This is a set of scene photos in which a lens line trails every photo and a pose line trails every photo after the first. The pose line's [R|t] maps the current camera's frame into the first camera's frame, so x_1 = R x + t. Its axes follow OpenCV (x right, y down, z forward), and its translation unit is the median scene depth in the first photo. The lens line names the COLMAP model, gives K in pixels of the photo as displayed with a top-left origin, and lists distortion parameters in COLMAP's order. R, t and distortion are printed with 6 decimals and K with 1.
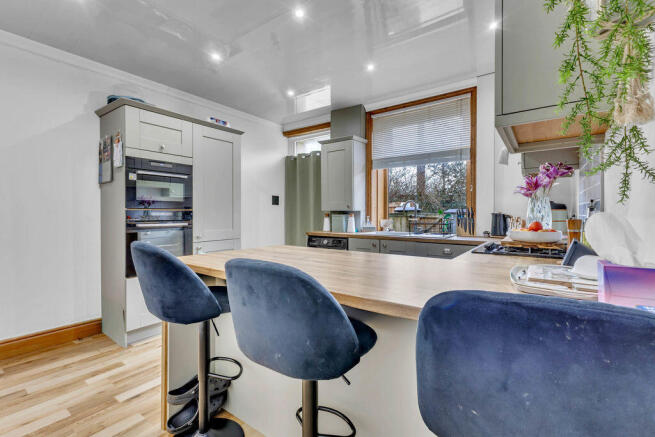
lens RADIAL K [[287.0, 0, 328.9], [0, 287.0, 214.3], [0, 0, 1]] dist [0.005643, 0.000016]
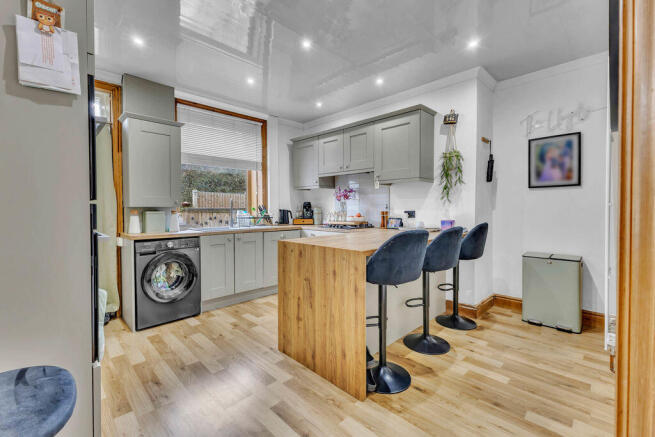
lens RADIAL K [[287.0, 0, 324.7], [0, 287.0, 215.5], [0, 0, 1]] dist [0.005643, 0.000016]
pose [[0.179941, -0.025406, 0.983349, -0.793155], [0.001977, 0.999674, 0.025466, -0.009478], [-0.983675, -0.002638, 0.179932, 0.431504]]
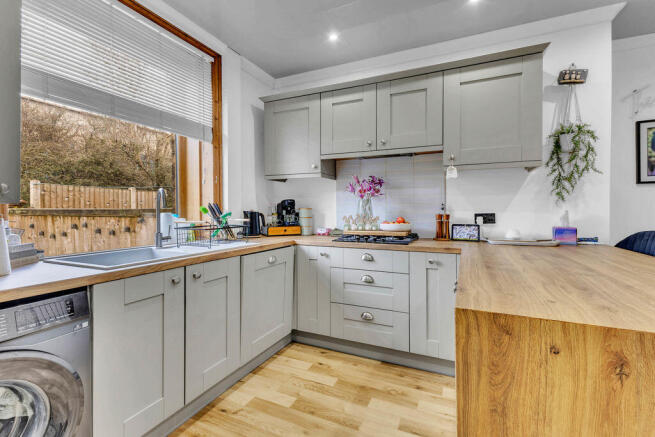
lens RADIAL K [[287.0, 0, 344.4], [0, 287.0, 211.8], [0, 0, 1]] dist [0.005643, 0.000016]
pose [[-0.223974, -0.005458, 0.974580, -0.337645], [-0.000224, 0.999985, 0.005549, -0.007106], [-0.974595, 0.001025, -0.223972, 0.791918]]
